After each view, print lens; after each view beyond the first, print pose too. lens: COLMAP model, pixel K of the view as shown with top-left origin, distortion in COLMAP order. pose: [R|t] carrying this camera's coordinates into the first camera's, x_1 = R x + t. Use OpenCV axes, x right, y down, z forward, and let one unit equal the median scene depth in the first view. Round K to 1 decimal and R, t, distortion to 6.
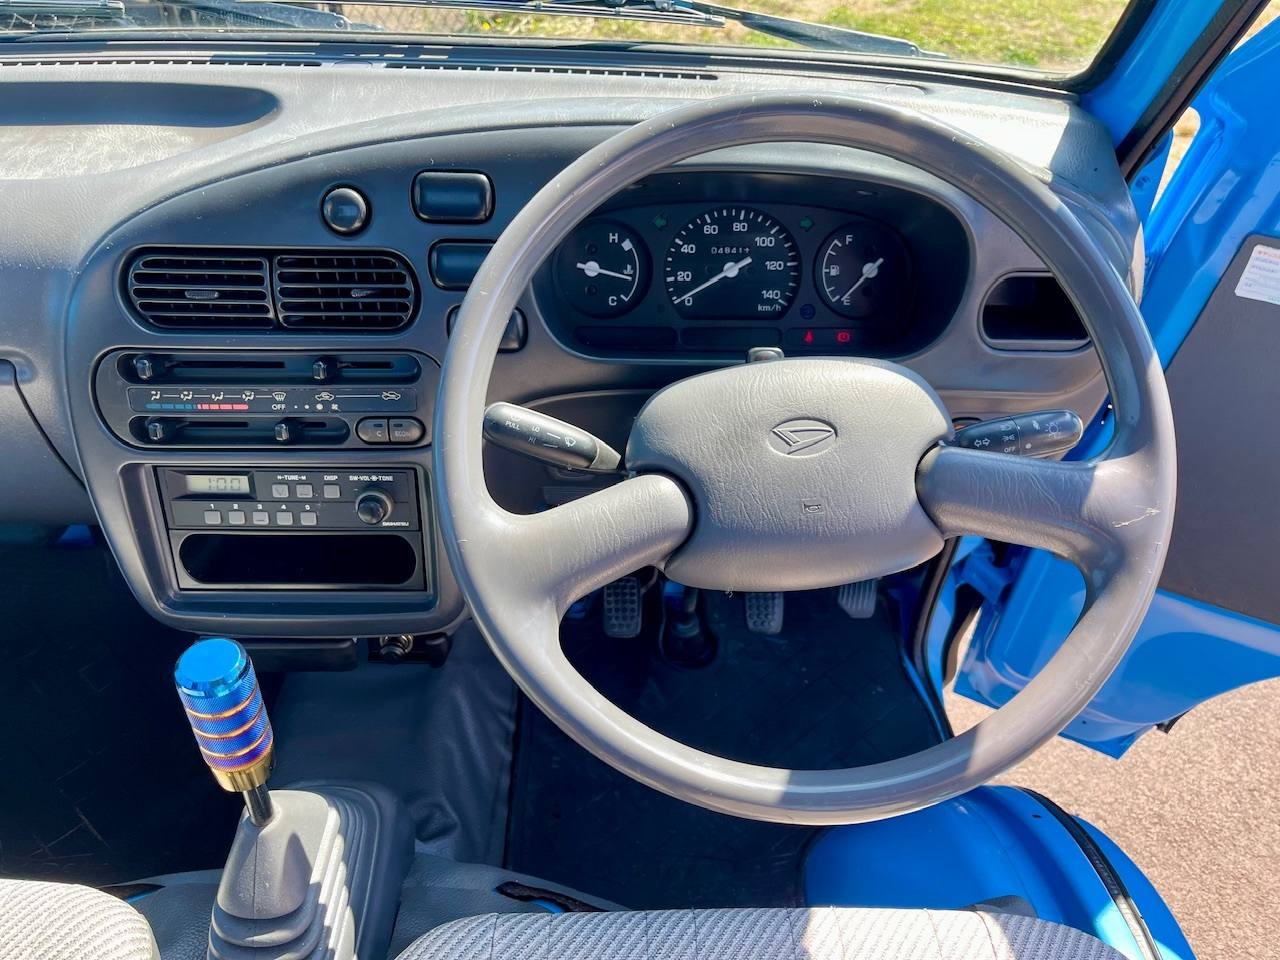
lens RADIAL K [[992.3, 0, 638.8], [0, 992.3, 476.7], [0, 0, 1]] dist [0.049358, -0.081051]
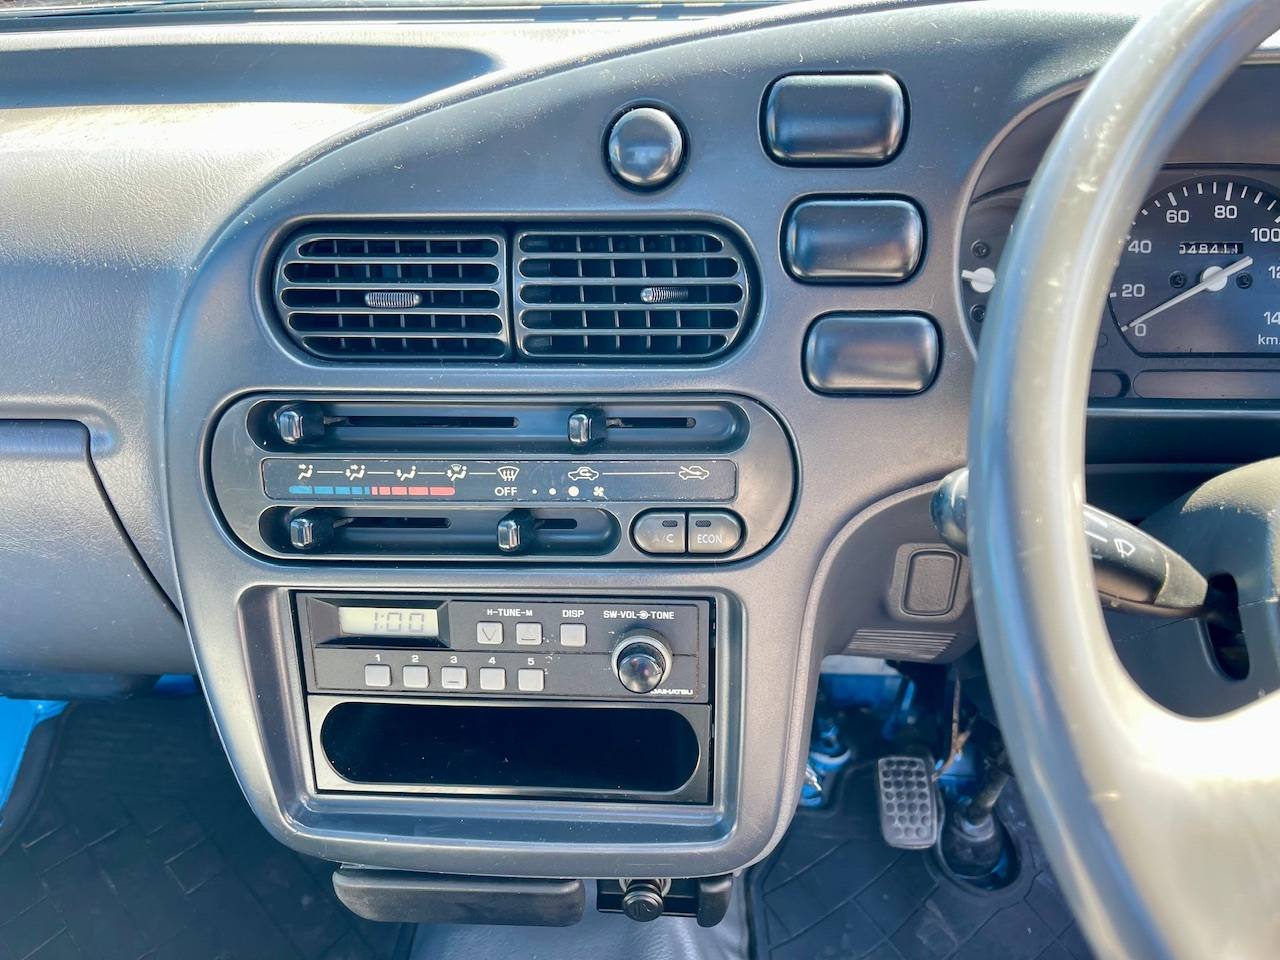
lens RADIAL K [[992.3, 0, 651.8], [0, 992.3, 492.3], [0, 0, 1]] dist [0.049358, -0.081051]
pose [[0.996731, 0.001903, -0.080764, -0.201420], [-0.011535, 0.992832, -0.118961, -0.000508], [0.079959, 0.119504, 0.989609, 0.377259]]
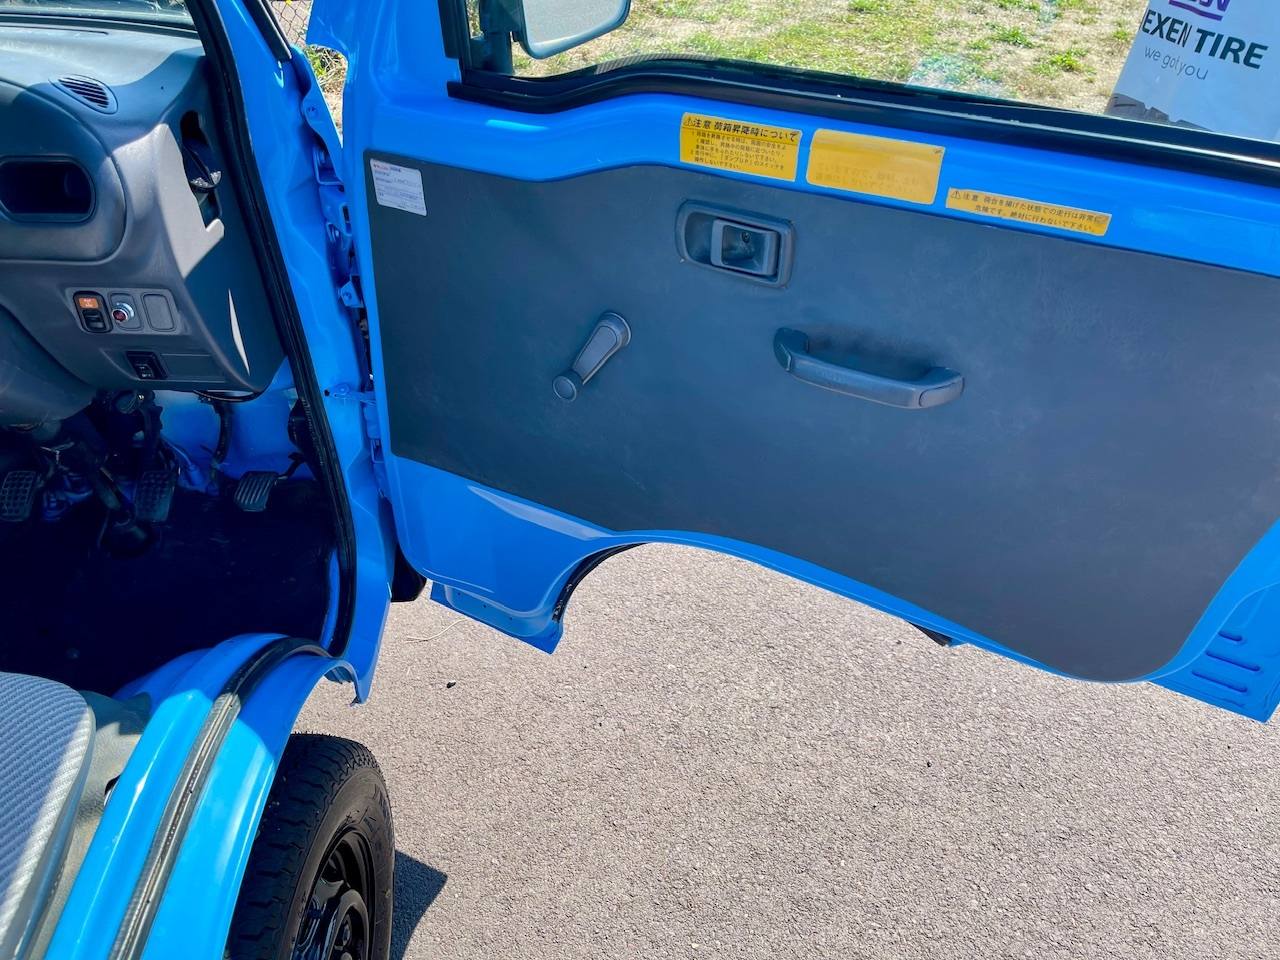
lens RADIAL K [[992.3, 0, 691.6], [0, 992.3, 492.9], [0, 0, 1]] dist [0.049358, -0.081051]
pose [[0.999823, 0.002426, -0.018669, 1.134944], [-0.002896, 0.999679, -0.025182, 0.222934], [0.018602, 0.025231, 0.999509, -0.206407]]
